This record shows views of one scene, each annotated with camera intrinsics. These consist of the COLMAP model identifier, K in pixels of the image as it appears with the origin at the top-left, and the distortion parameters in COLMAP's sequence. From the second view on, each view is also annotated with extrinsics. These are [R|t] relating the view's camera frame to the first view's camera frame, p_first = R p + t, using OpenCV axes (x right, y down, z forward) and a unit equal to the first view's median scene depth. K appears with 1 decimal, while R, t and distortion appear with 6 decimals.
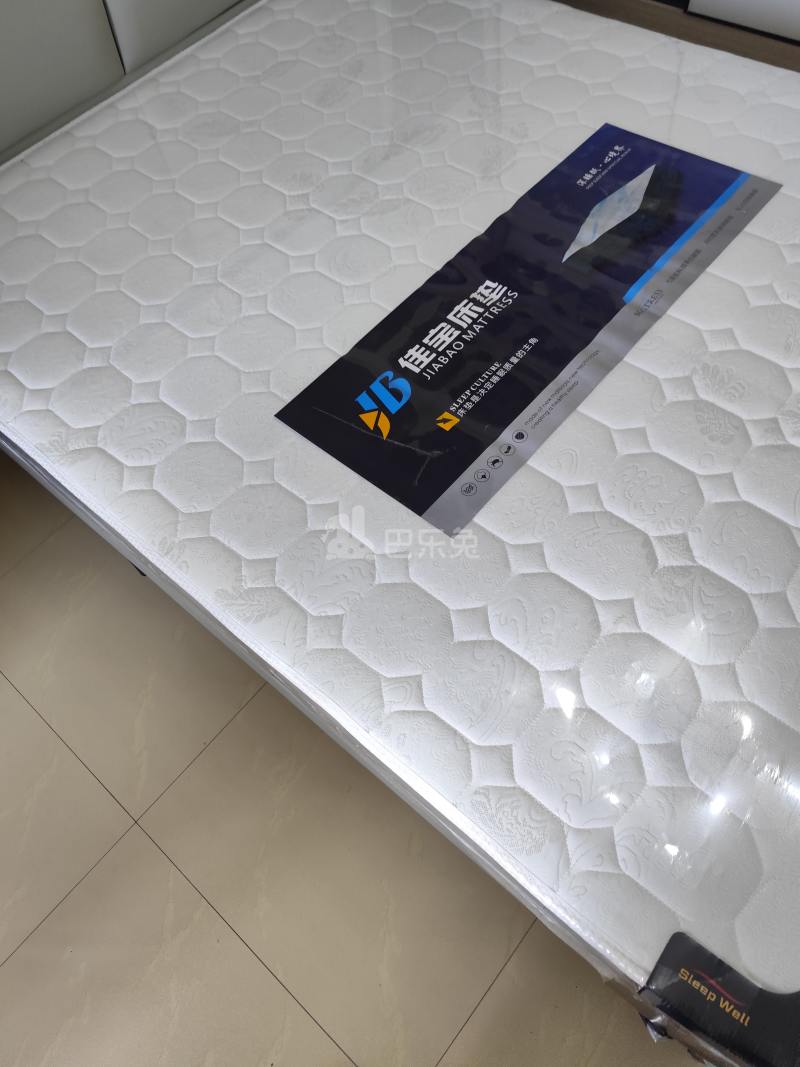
lens RADIAL K [[741.9, 0, 400.0], [0, 741.9, 533.5], [0, 0, 1]] dist [0.002278, 0.000138]
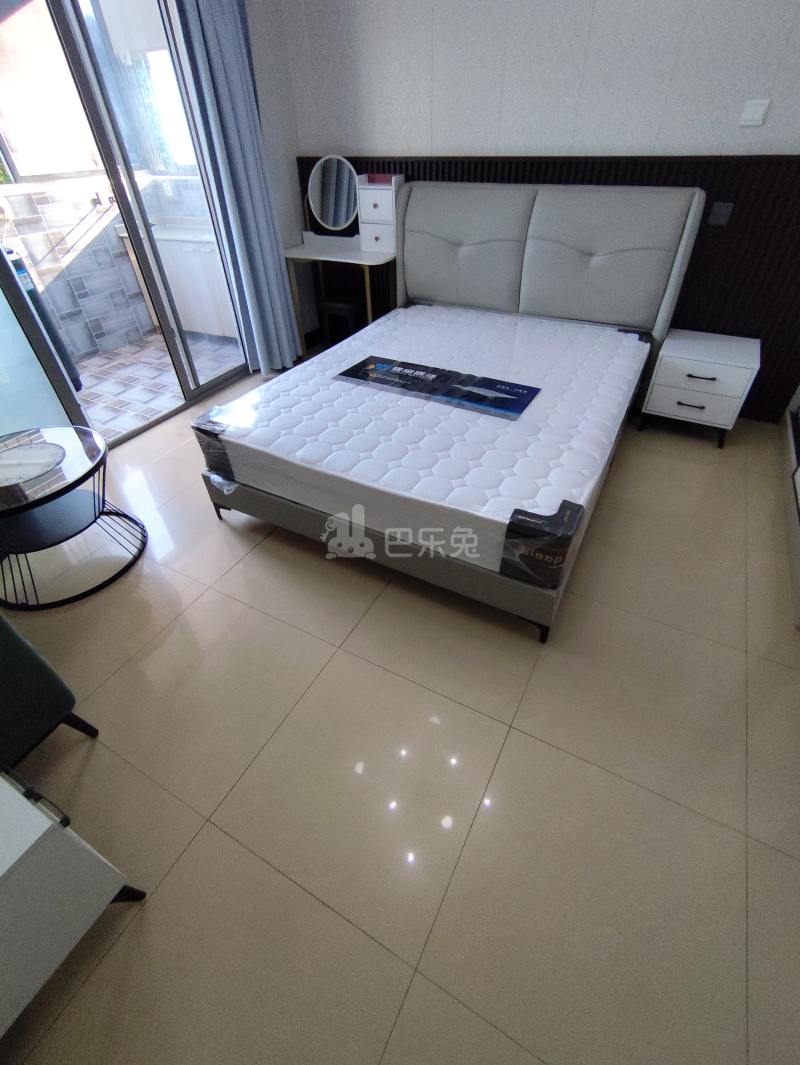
lens RADIAL K [[484.4, 0, 400.0], [0, 484.4, 532.5], [0, 0, 1]] dist [-0.000365, 0.000020]
pose [[0.200839, 0.690121, -0.695268, 1.929896], [-0.843679, 0.482550, 0.235267, -0.397553], [0.497864, 0.539332, 0.679155, 0.004263]]
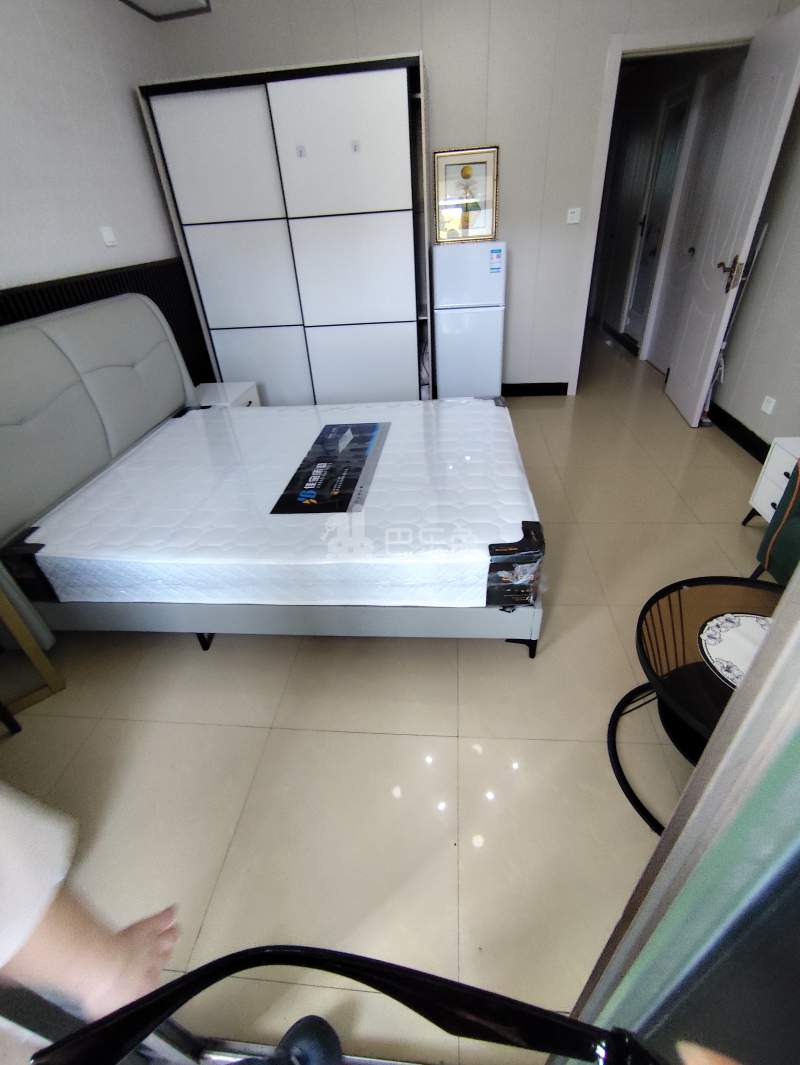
lens RADIAL K [[484.4, 0, 400.0], [0, 484.4, 532.5], [0, 0, 1]] dist [-0.000365, 0.000020]
pose [[0.824061, -0.298828, 0.481275, -0.602211], [0.492999, 0.796787, -0.349404, 0.664360], [-0.279062, 0.525198, 0.803923, -0.385753]]
